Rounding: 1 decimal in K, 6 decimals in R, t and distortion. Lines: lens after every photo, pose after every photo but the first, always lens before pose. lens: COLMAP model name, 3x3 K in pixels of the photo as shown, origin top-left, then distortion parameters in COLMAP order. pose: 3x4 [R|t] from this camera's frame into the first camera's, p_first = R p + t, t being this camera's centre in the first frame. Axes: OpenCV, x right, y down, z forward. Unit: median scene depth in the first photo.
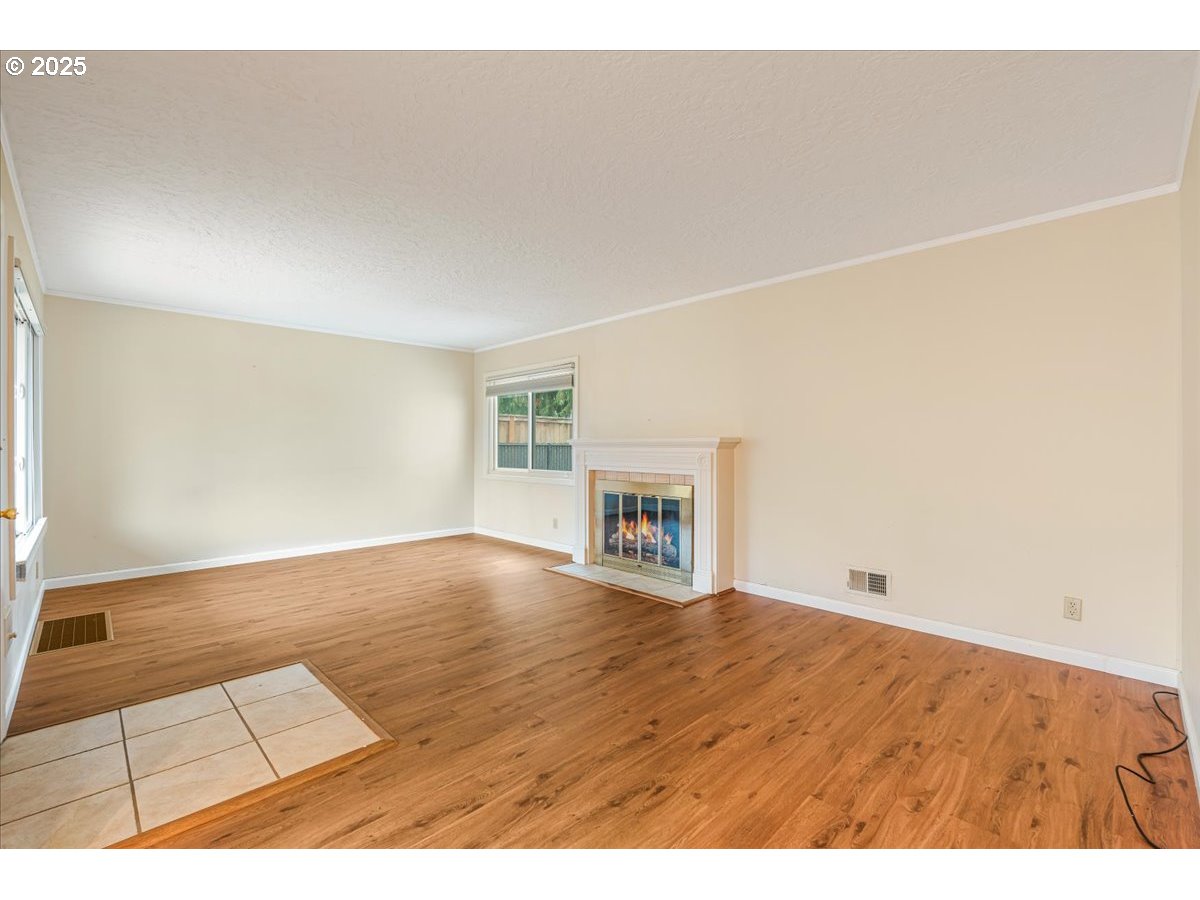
lens RADIAL K [[526.2, 0, 601.7], [0, 526.2, 454.8], [0, 0, 1]] dist [-0.005229, 0.000114]
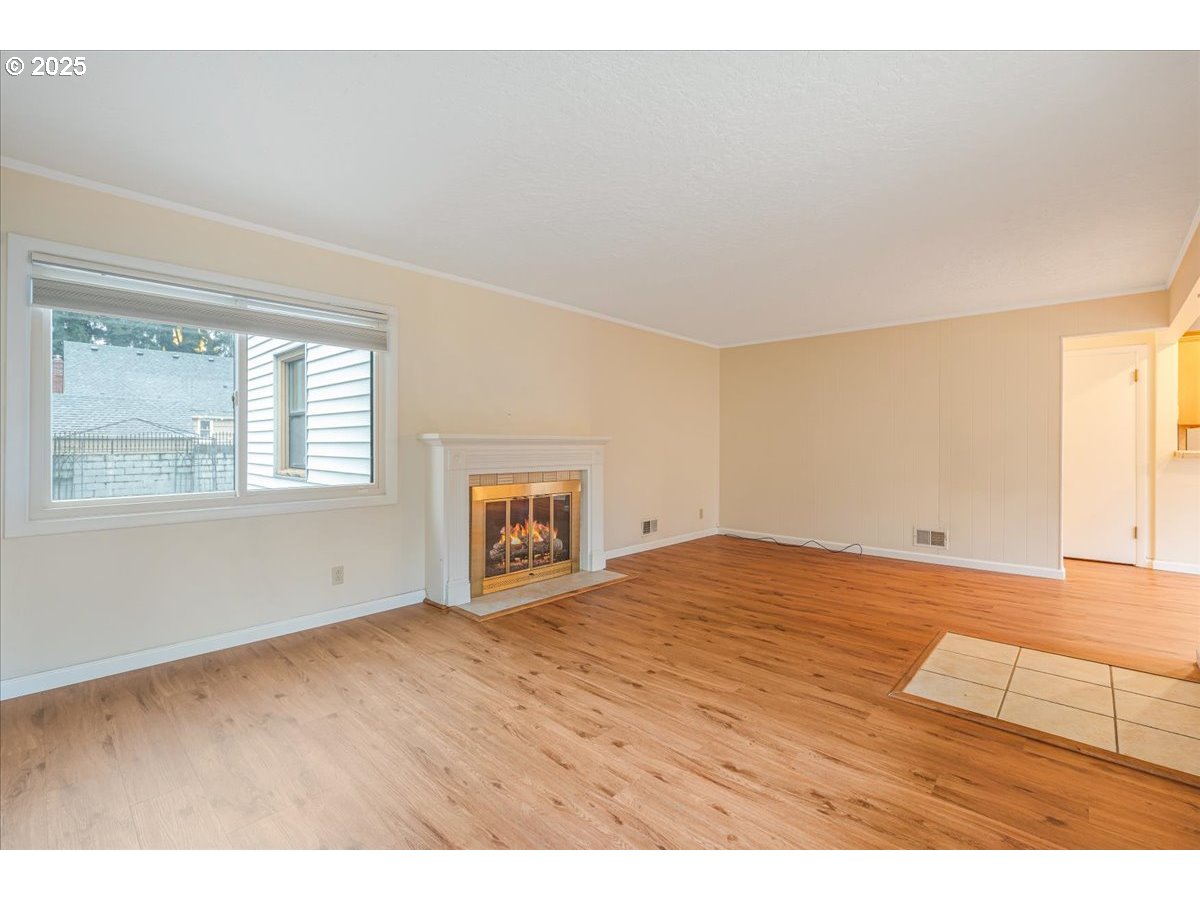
lens RADIAL K [[526.2, 0, 599.9], [0, 526.2, 441.6], [0, 0, 1]] dist [-0.005229, 0.000114]
pose [[-0.035264, 0.005389, 0.999364, -1.129565], [0.013855, 0.999892, -0.004903, -0.017296], [-0.999282, 0.013674, -0.035335, 1.208850]]
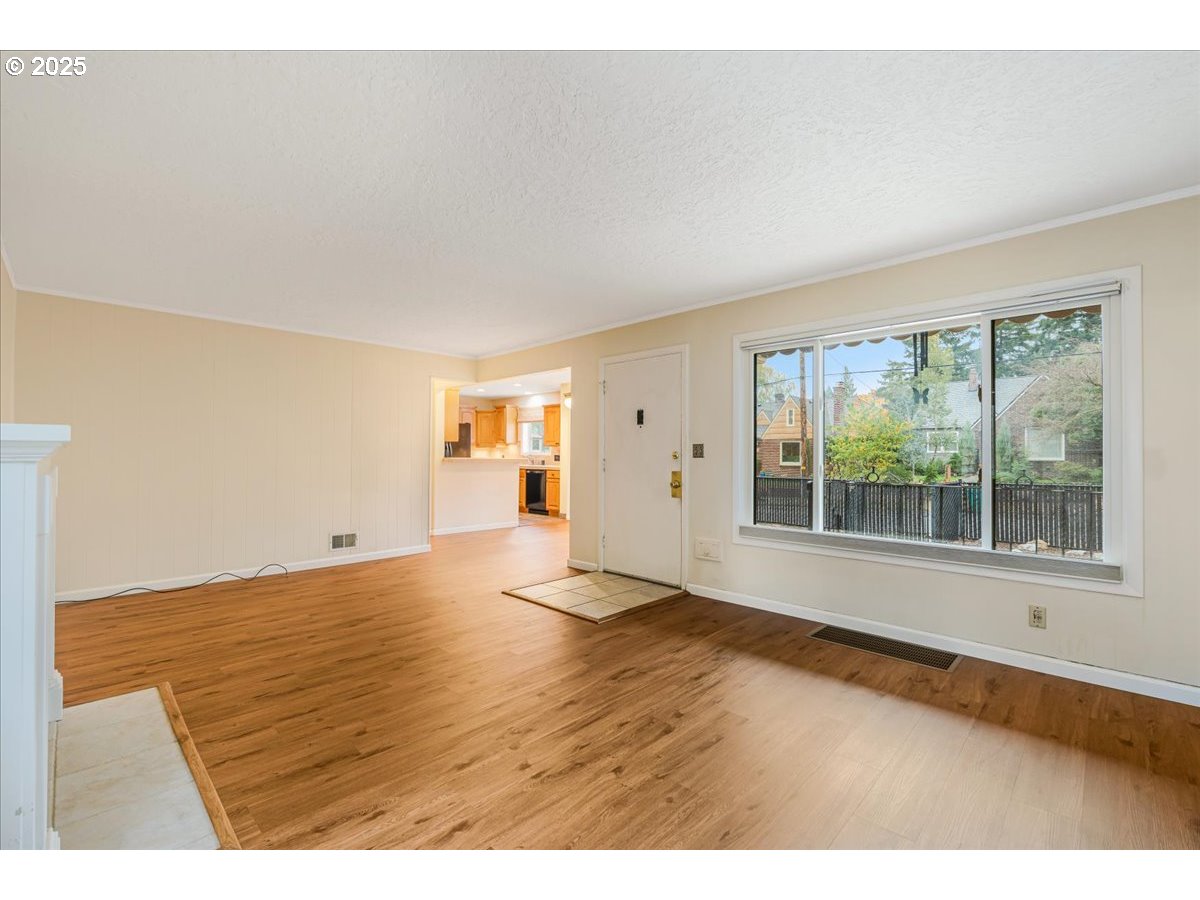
lens RADIAL K [[526.2, 0, 599.8], [0, 526.2, 447.5], [0, 0, 1]] dist [-0.005229, 0.000114]
pose [[-0.999891, -0.001277, -0.014742, -0.443220], [-0.001310, 0.999997, 0.002231, -0.030542], [0.014739, 0.002250, -0.999889, 1.838238]]
